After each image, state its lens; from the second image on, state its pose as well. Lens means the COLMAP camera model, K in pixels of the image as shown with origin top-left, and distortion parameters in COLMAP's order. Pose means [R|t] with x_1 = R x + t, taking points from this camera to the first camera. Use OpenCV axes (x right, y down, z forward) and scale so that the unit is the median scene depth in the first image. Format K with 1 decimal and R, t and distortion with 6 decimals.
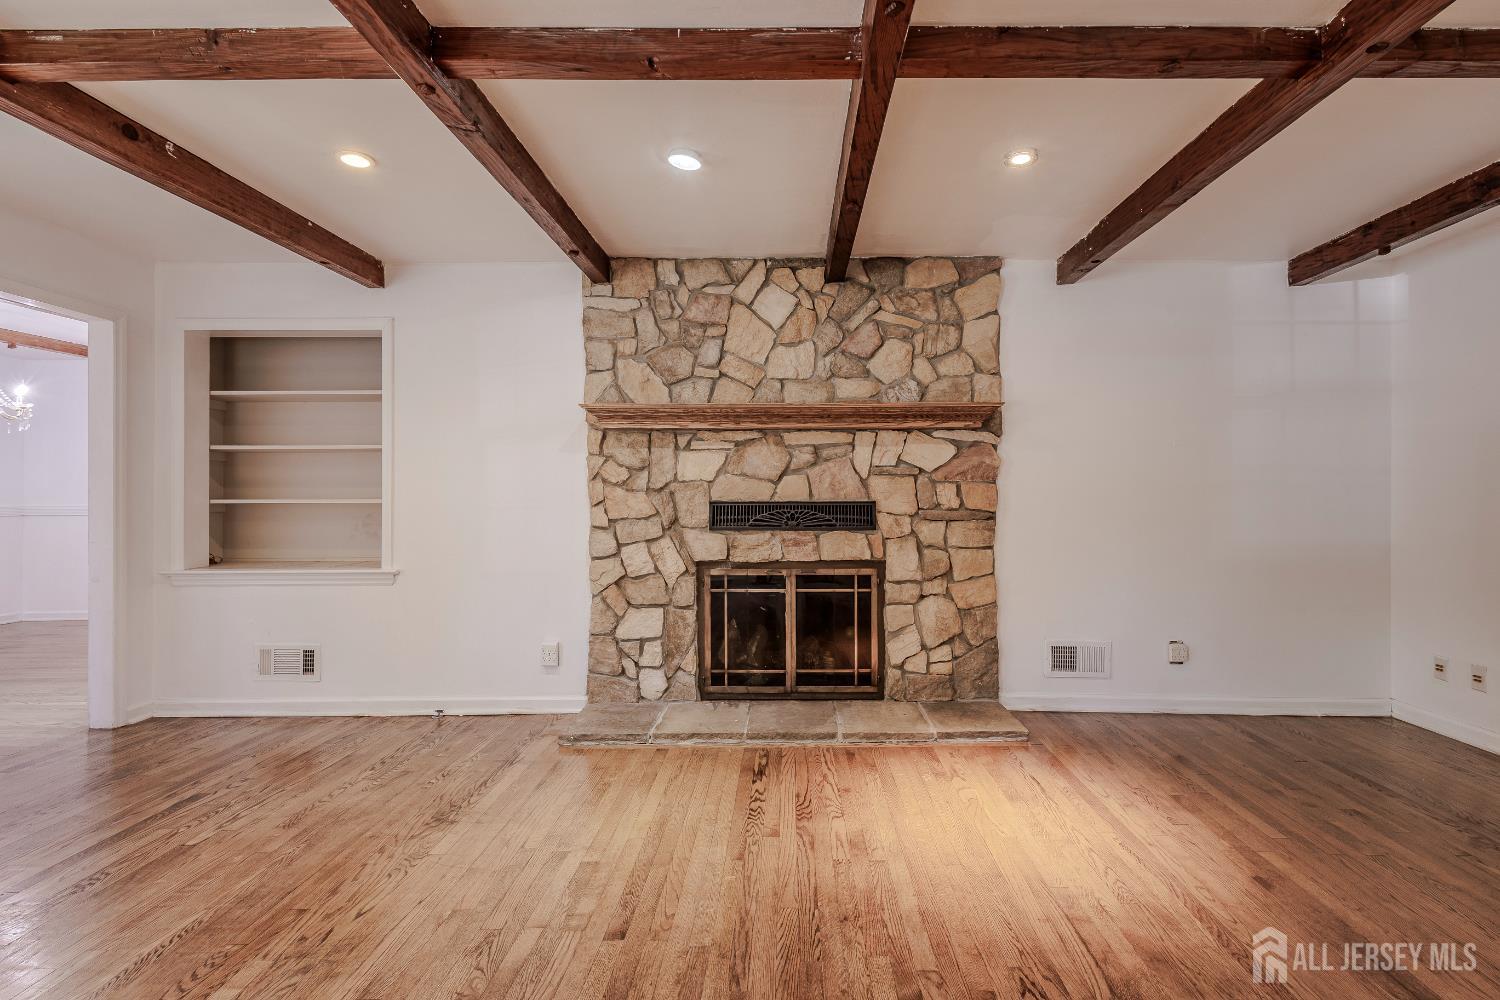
lens RADIAL K [[633.4, 0, 743.0], [0, 633.4, 498.9], [0, 0, 1]] dist [0.002757, 0.000395]
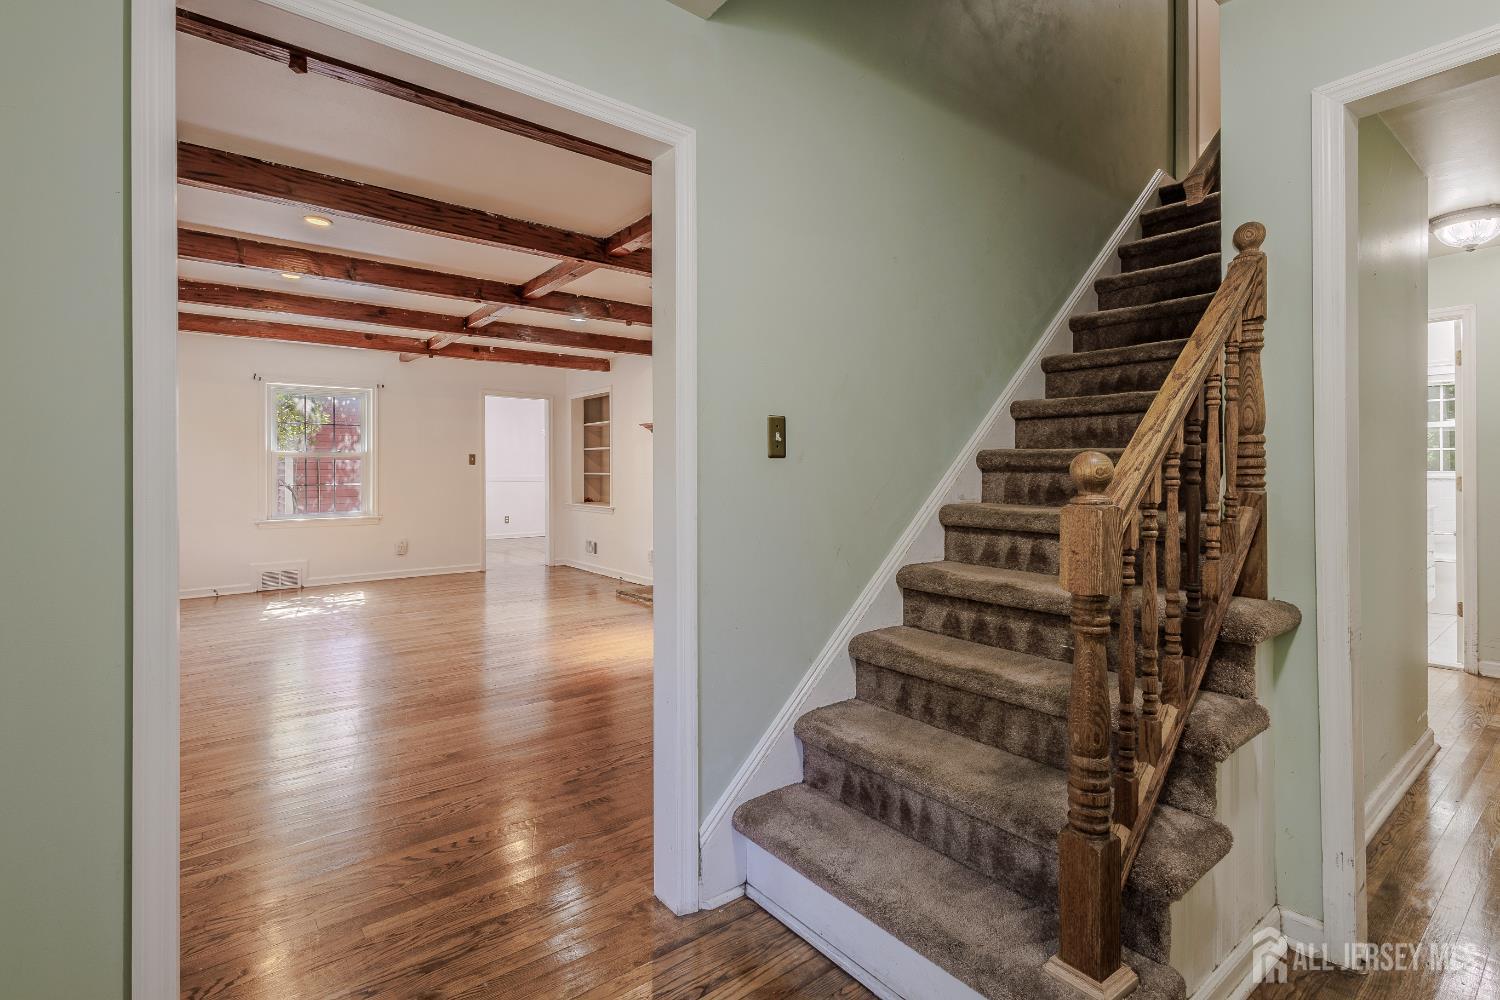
lens RADIAL K [[706.4, 0, 692.4], [0, 706.4, 459.7], [0, 0, 1]] dist [0.011132, -0.000356]
pose [[0.529162, -0.010380, -0.848457, 1.490649], [0.003532, 0.999943, -0.010030, -0.018346], [0.848513, 0.002311, 0.529169, 0.005799]]
